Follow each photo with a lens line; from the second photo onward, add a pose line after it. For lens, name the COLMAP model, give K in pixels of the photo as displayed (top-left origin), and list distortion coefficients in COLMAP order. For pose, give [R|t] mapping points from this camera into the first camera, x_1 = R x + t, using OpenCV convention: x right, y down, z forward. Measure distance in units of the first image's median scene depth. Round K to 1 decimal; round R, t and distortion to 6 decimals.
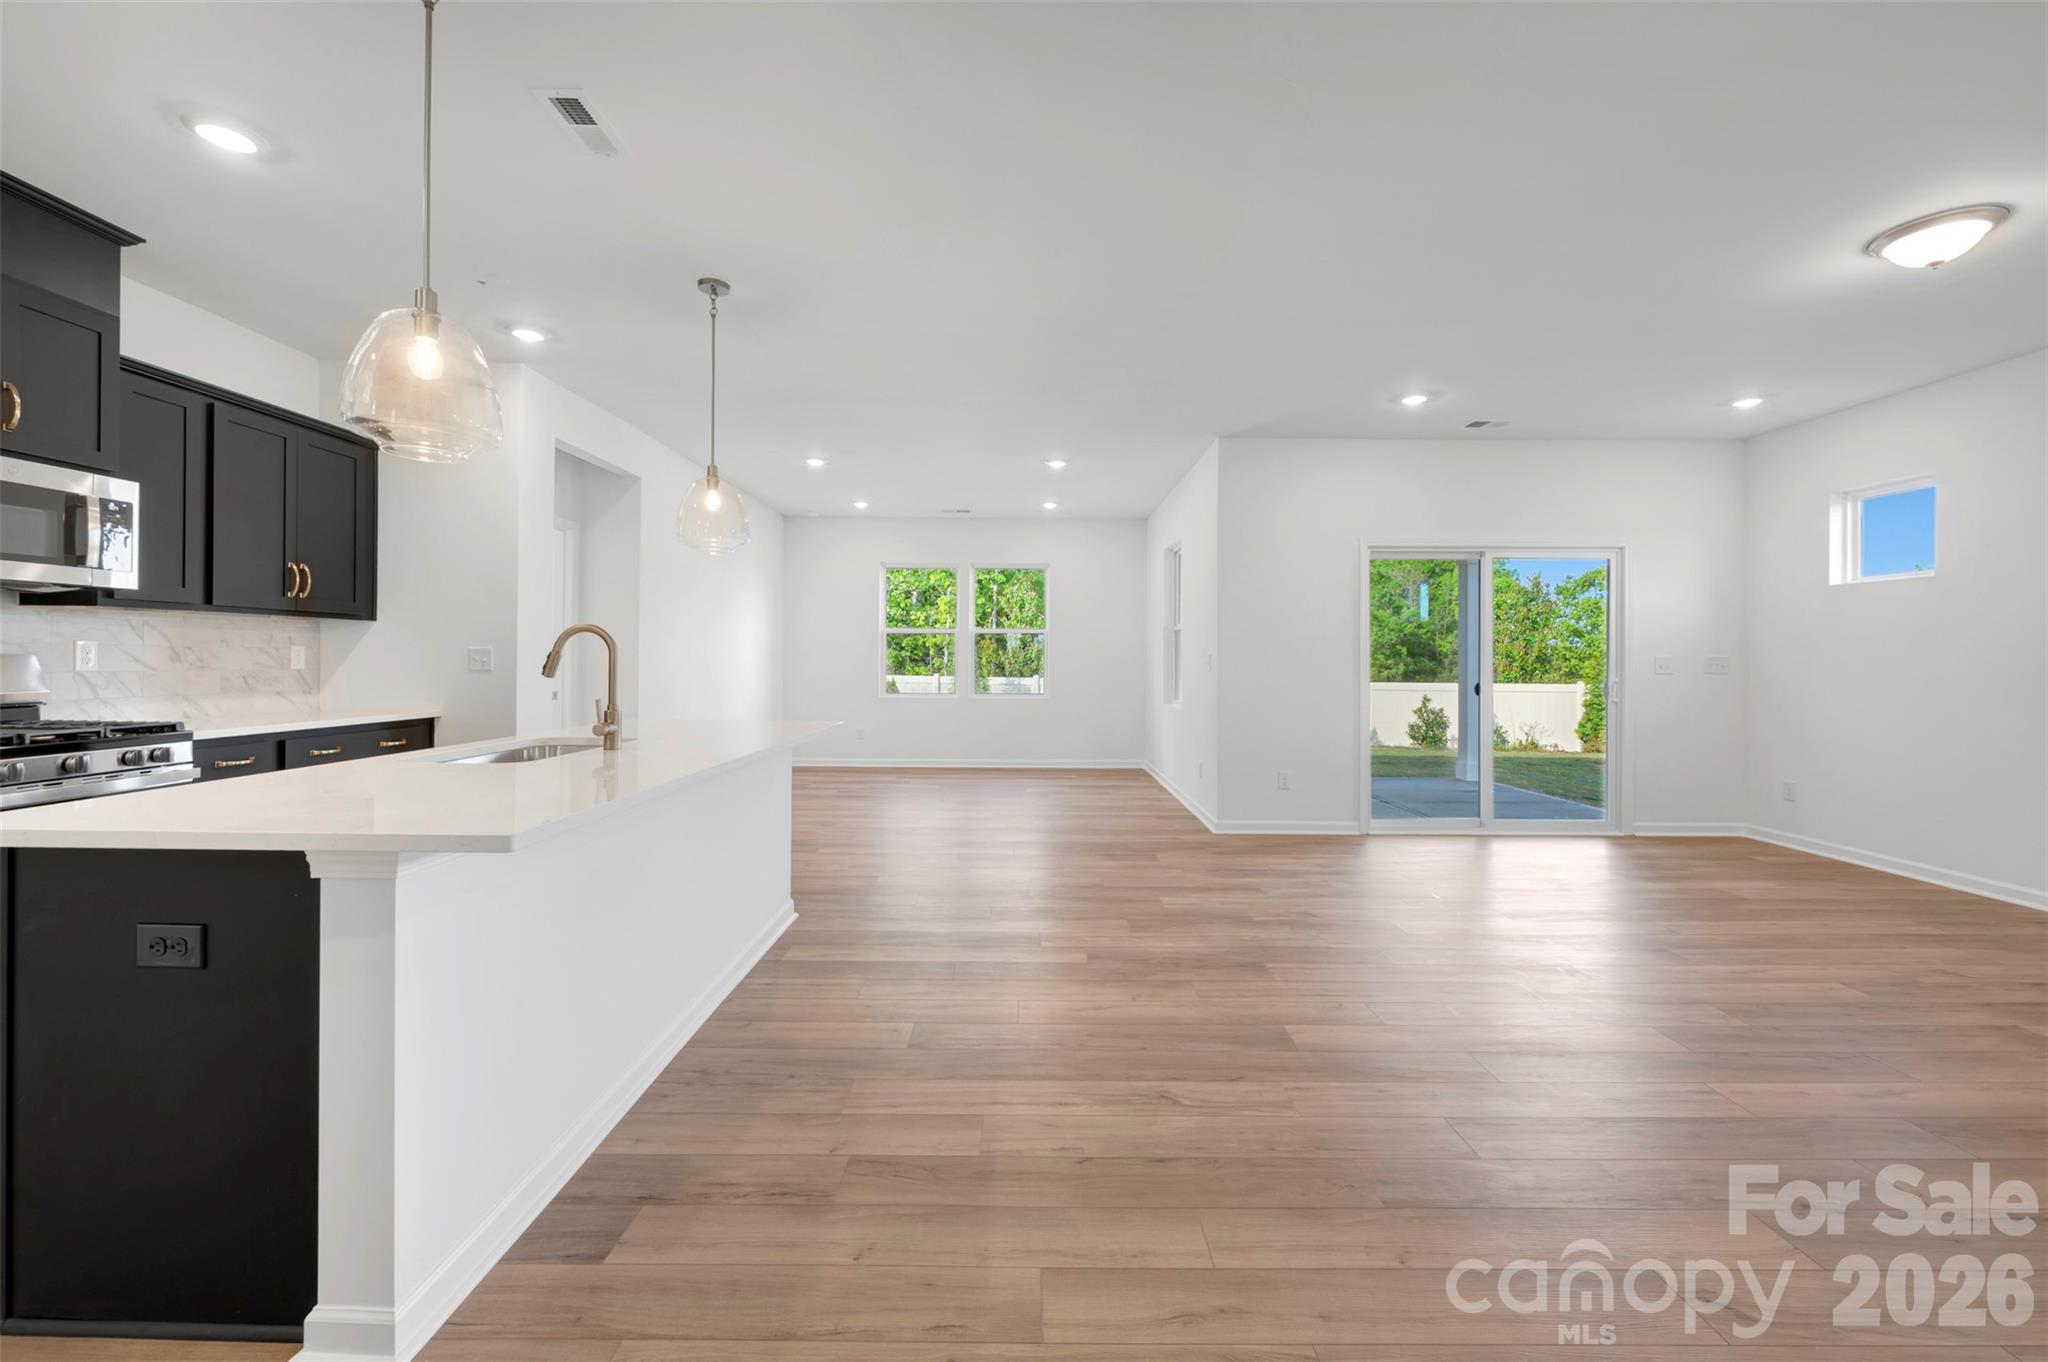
lens RADIAL K [[816.7, 0, 1020.4], [0, 816.7, 655.8], [0, 0, 1]] dist [-0.002969, 0.000588]
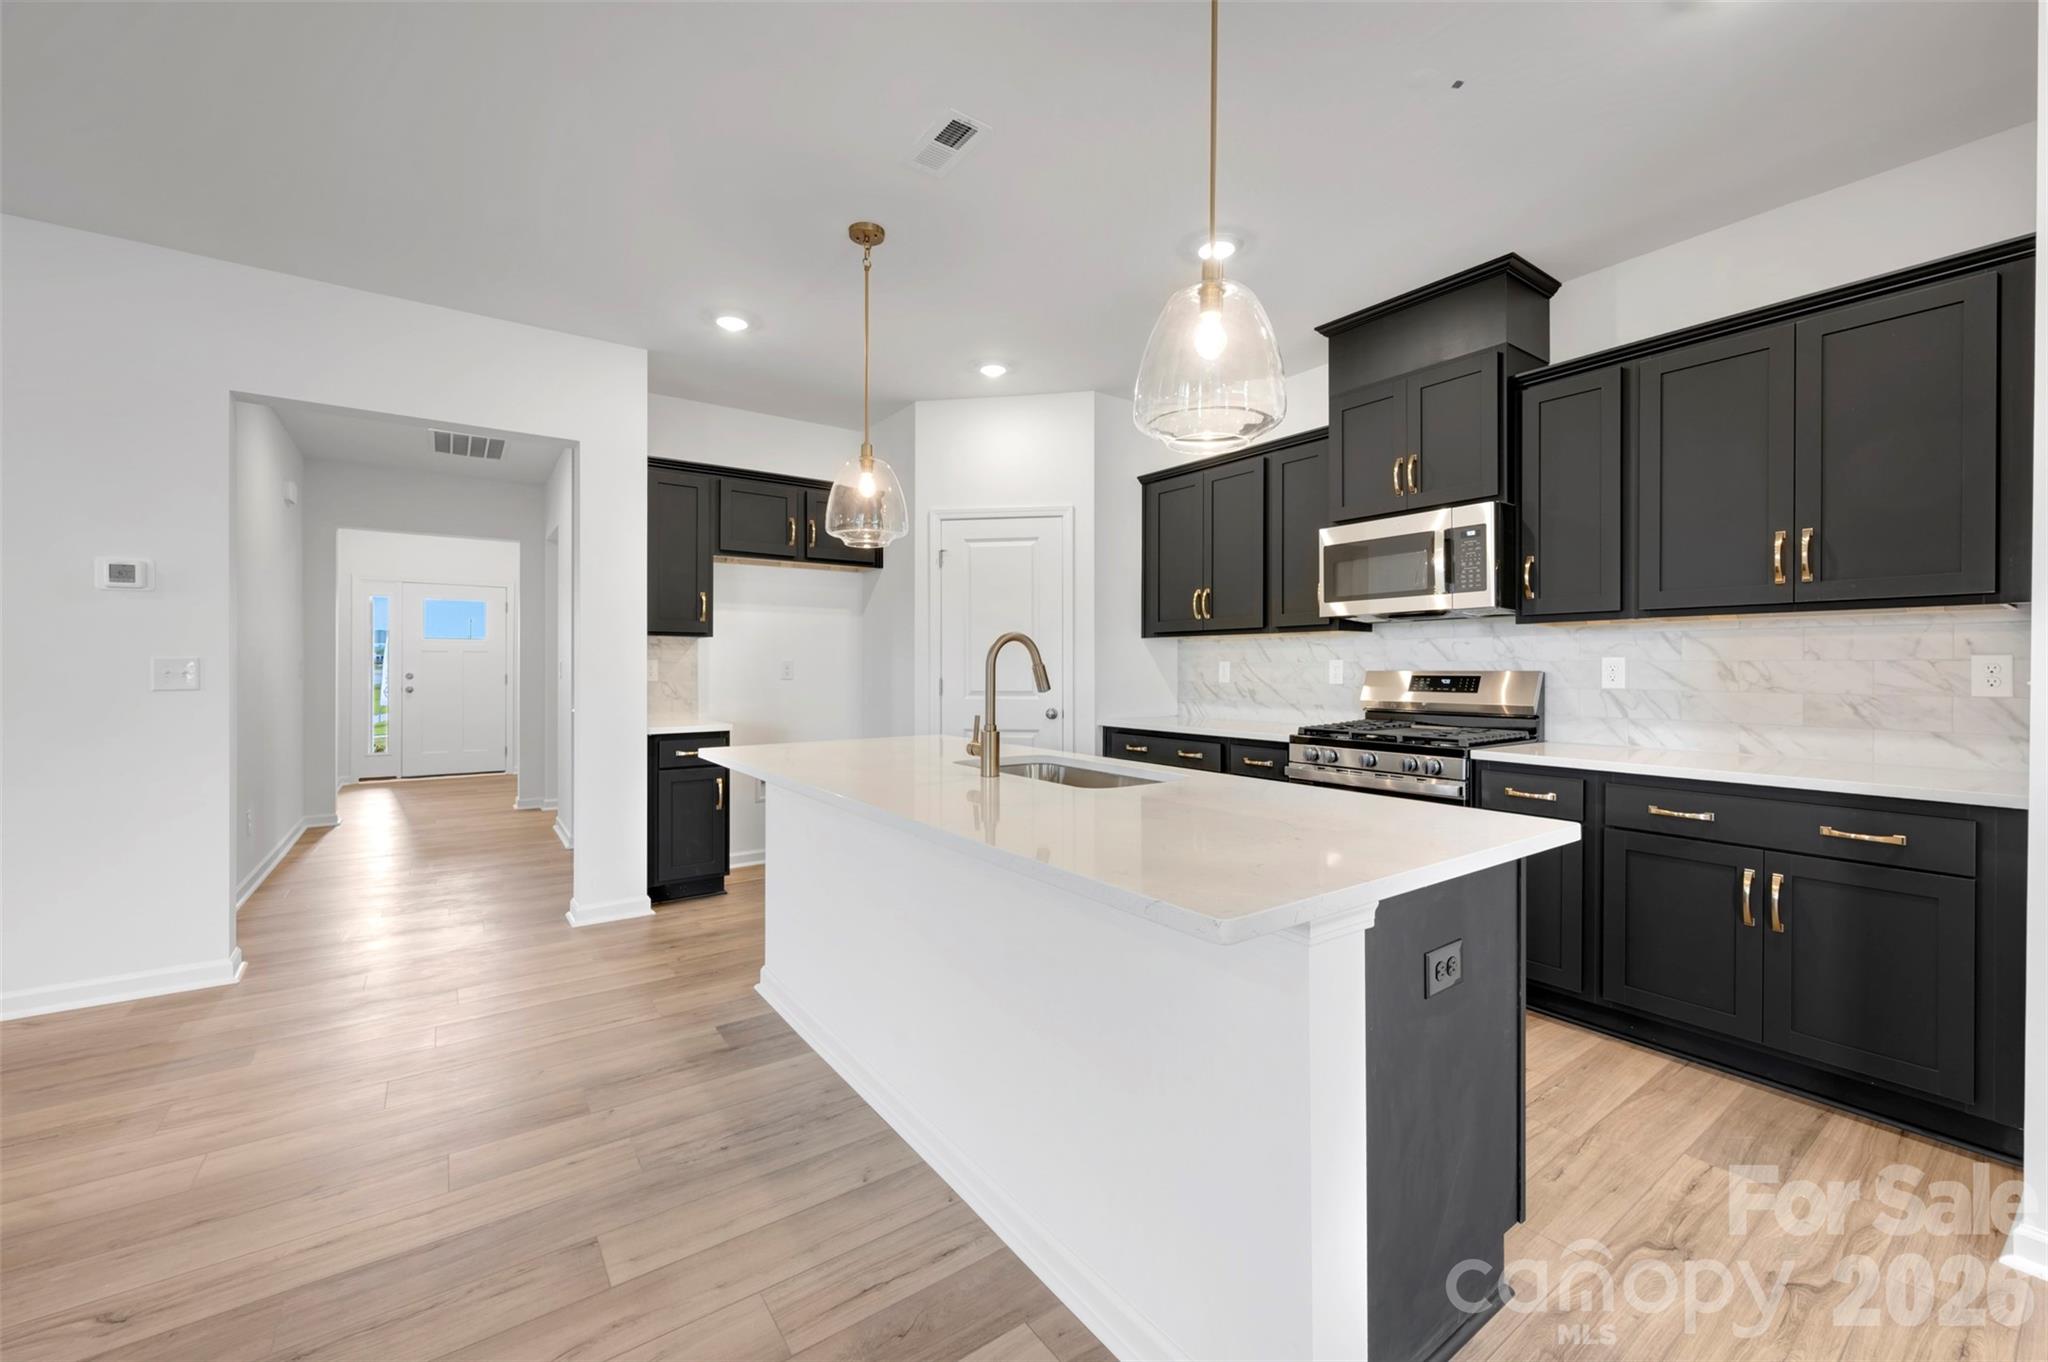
lens RADIAL K [[816.7, 0, 1032.8], [0, 816.7, 679.3], [0, 0, 1]] dist [-0.002969, 0.000588]
pose [[-0.805013, -0.001183, -0.593256, -0.017056], [-0.005187, 0.999974, 0.005044, 0.005260], [0.593235, 0.007138, -0.804998, 1.161189]]
